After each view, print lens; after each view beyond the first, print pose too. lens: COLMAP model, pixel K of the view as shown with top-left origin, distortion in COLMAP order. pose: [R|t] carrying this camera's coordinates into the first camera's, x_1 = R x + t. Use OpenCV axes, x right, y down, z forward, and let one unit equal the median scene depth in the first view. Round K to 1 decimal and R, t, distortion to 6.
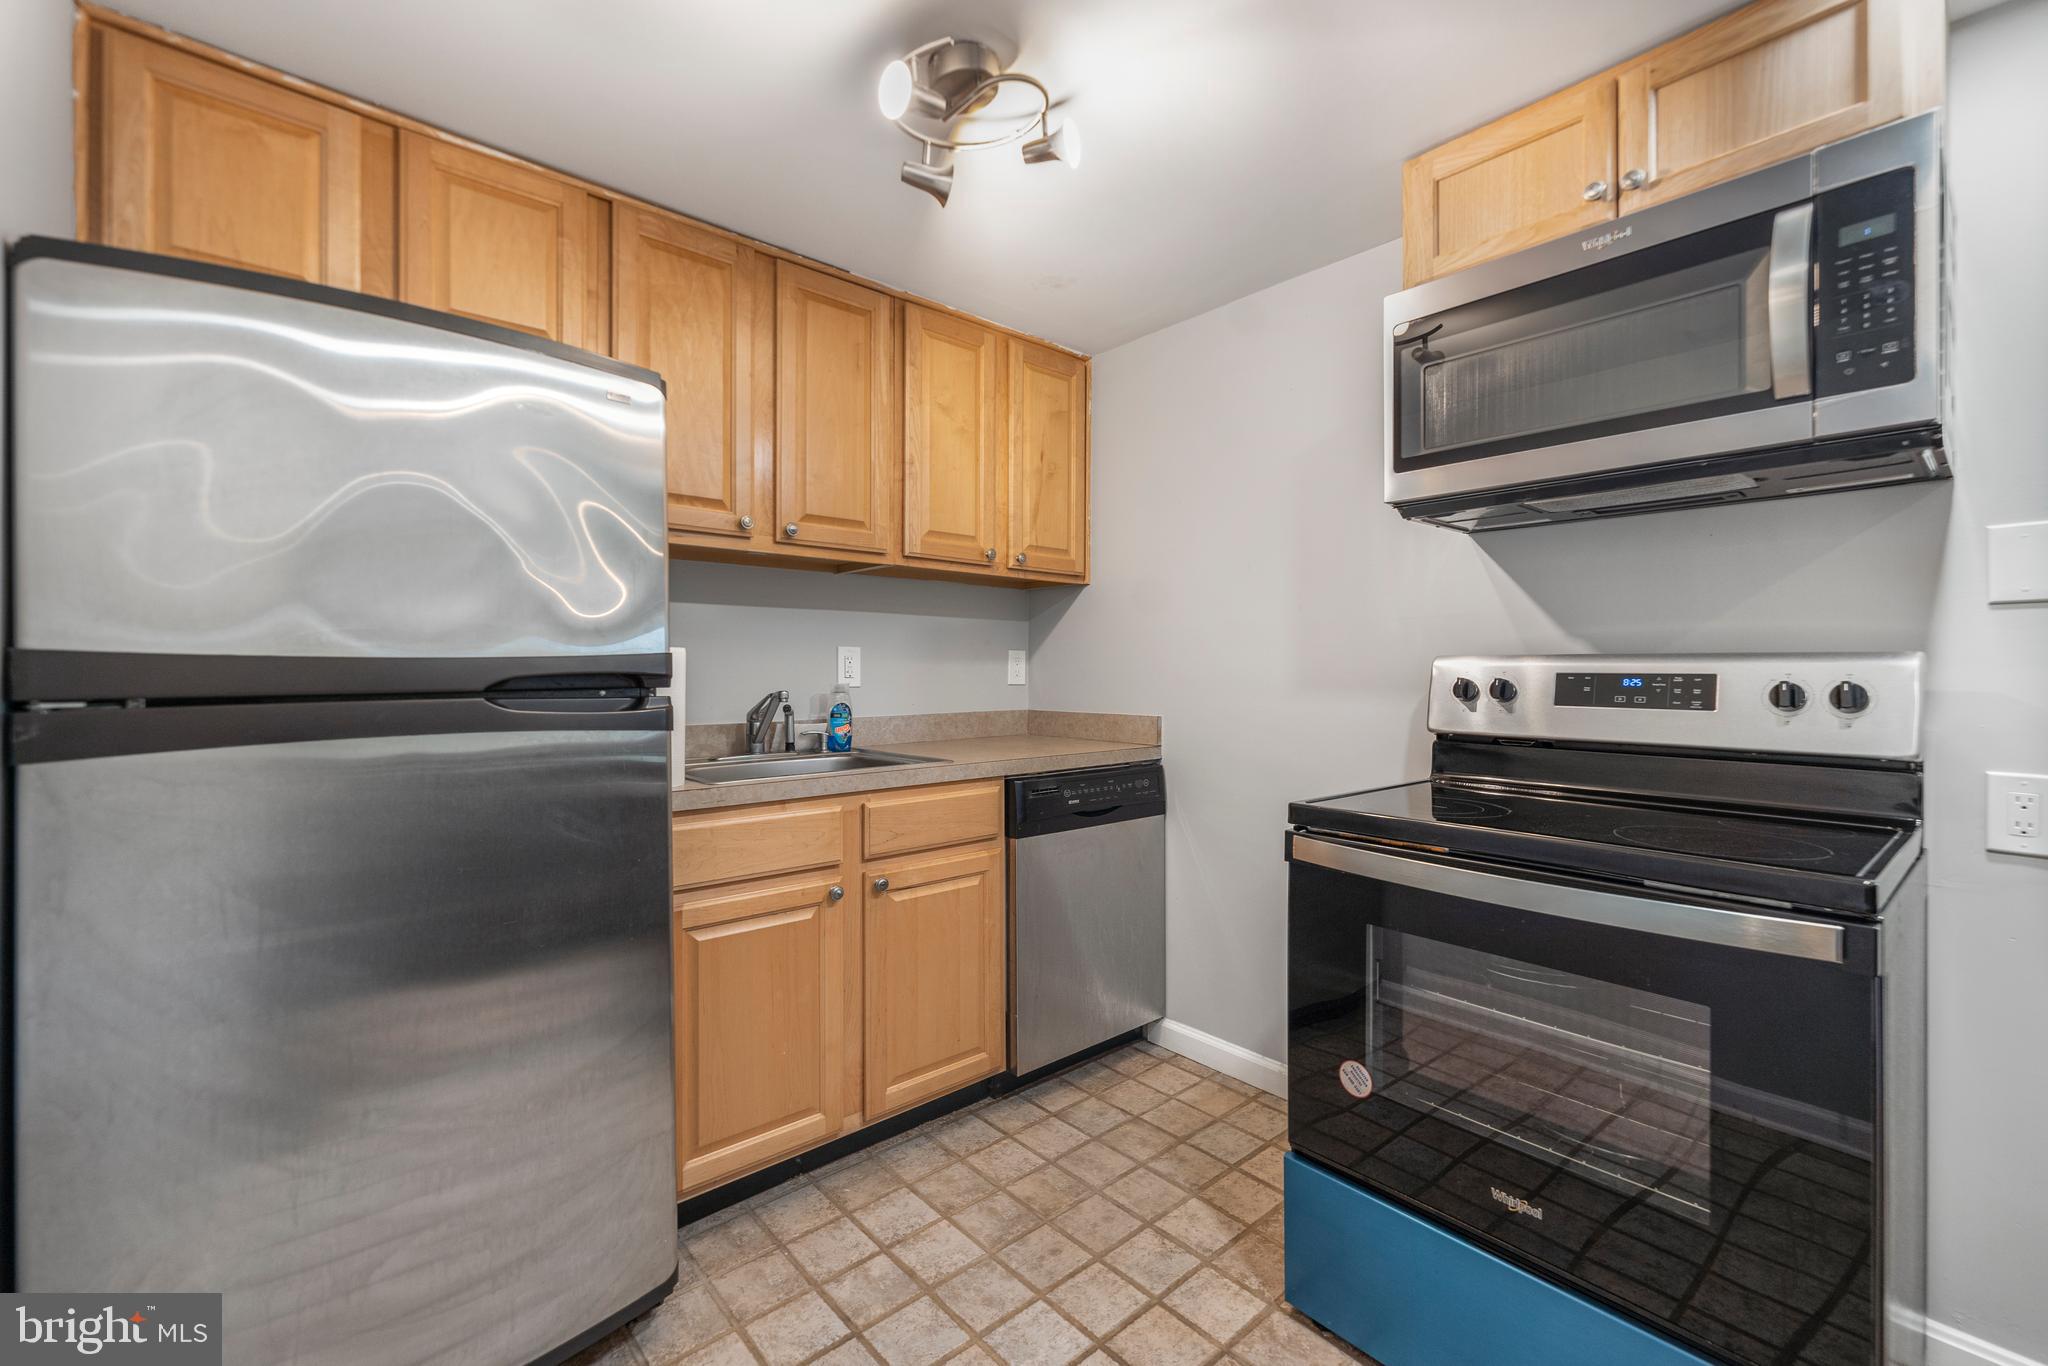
lens RADIAL K [[842.2, 0, 1021.1], [0, 842.2, 673.4], [0, 0, 1]] dist [-0.008993, 0.002097]
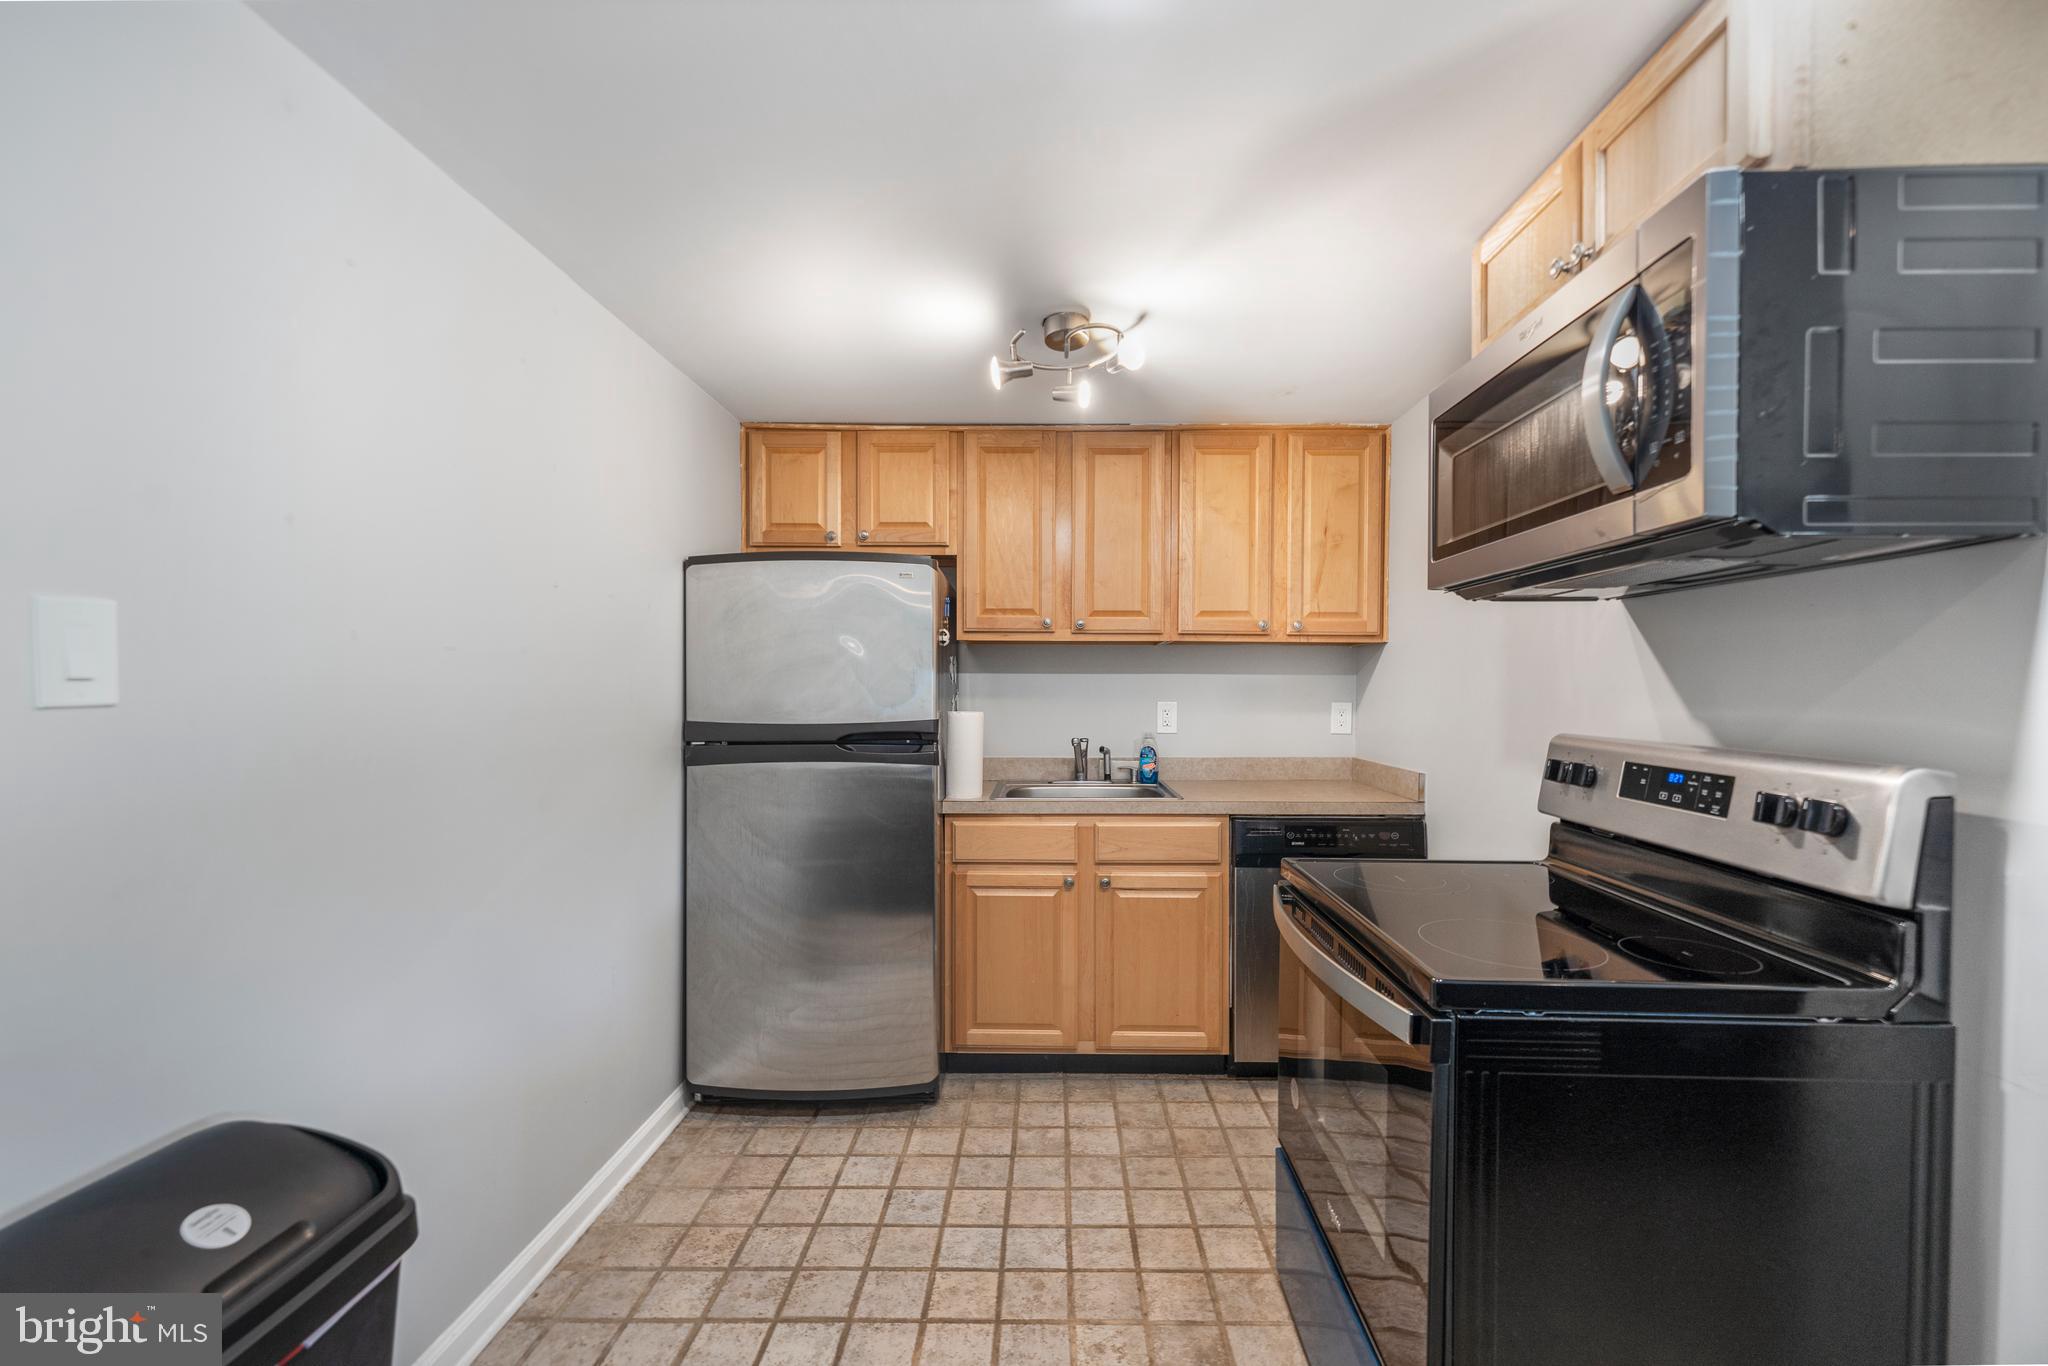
lens RADIAL K [[842.2, 0, 1057.4], [0, 842.2, 702.1], [0, 0, 1]] dist [-0.008993, 0.002097]
pose [[0.745750, 0.013774, -0.666083, 0.687509], [-0.003212, 0.999849, 0.017080, -0.068669], [0.666218, -0.010598, 0.745682, -0.082854]]
